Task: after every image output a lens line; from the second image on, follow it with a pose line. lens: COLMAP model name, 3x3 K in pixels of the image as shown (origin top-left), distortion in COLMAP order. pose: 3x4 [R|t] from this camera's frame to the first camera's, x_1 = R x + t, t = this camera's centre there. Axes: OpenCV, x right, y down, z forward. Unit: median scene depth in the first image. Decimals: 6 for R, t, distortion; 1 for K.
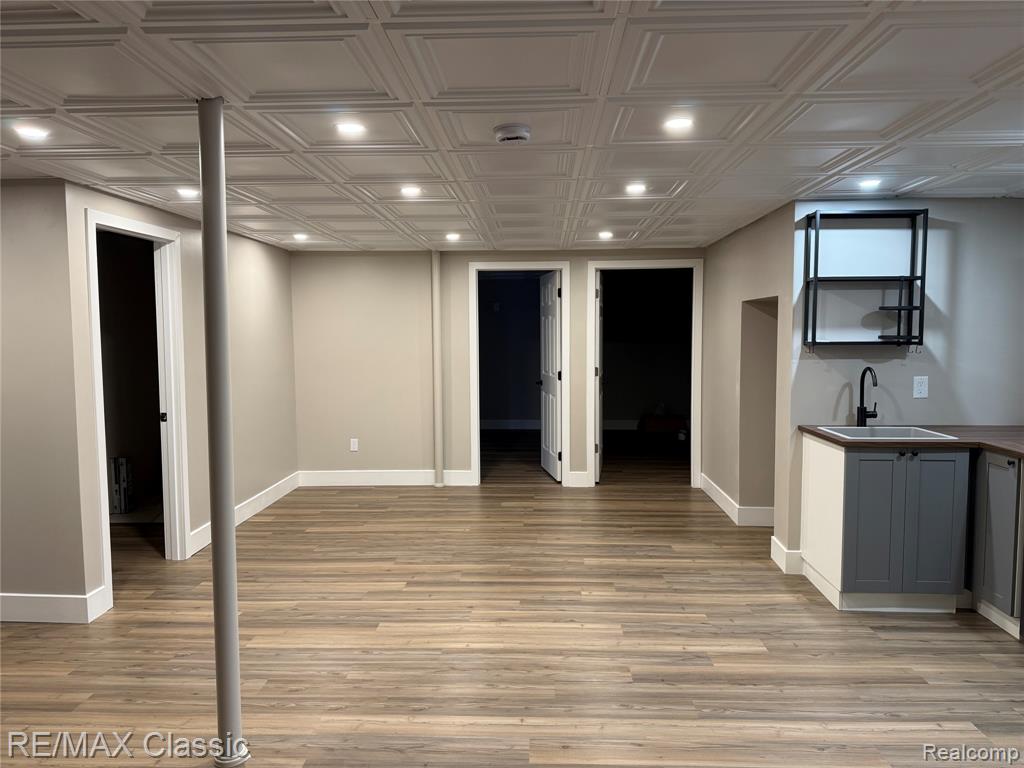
lens RADIAL K [[720.0, 0, 514.7], [0, 720.0, 382.9], [0, 0, 1]] dist [0.063126, -0.069578]
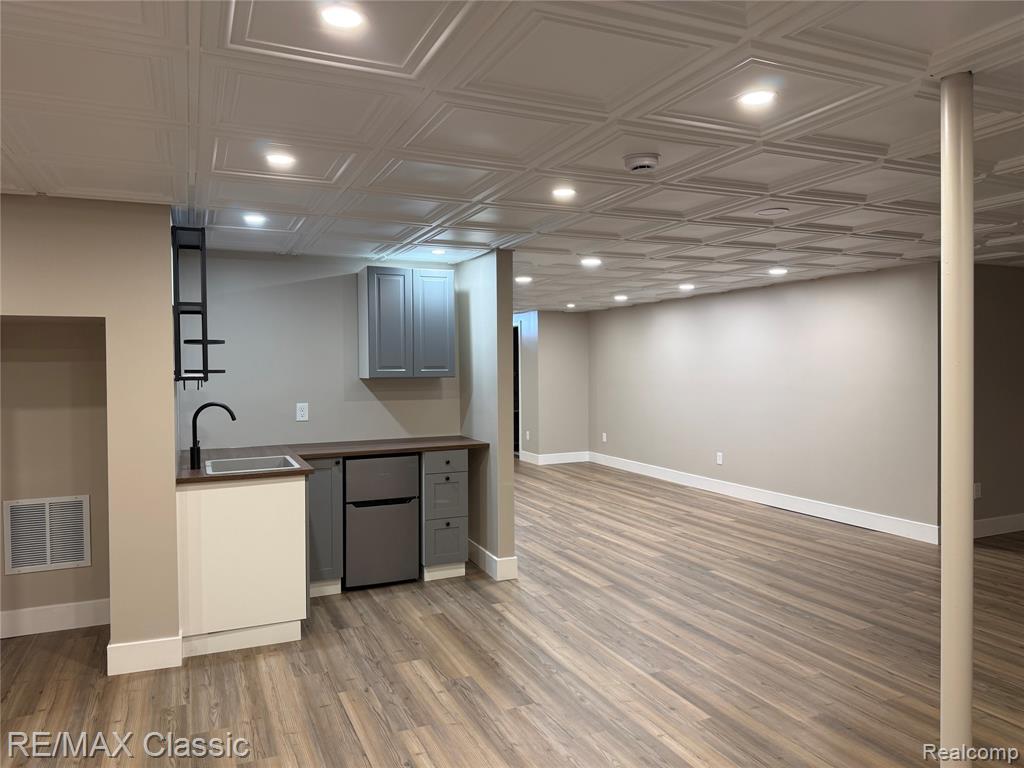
lens RADIAL K [[720.0, 0, 514.7], [0, 720.0, 382.9], [0, 0, 1]] dist [0.063126, -0.069578]
pose [[-0.443396, -0.011720, 0.896249, -0.529848], [0.077575, 0.995661, 0.051398, -0.063831], [-0.892962, 0.092317, -0.440563, 1.041537]]
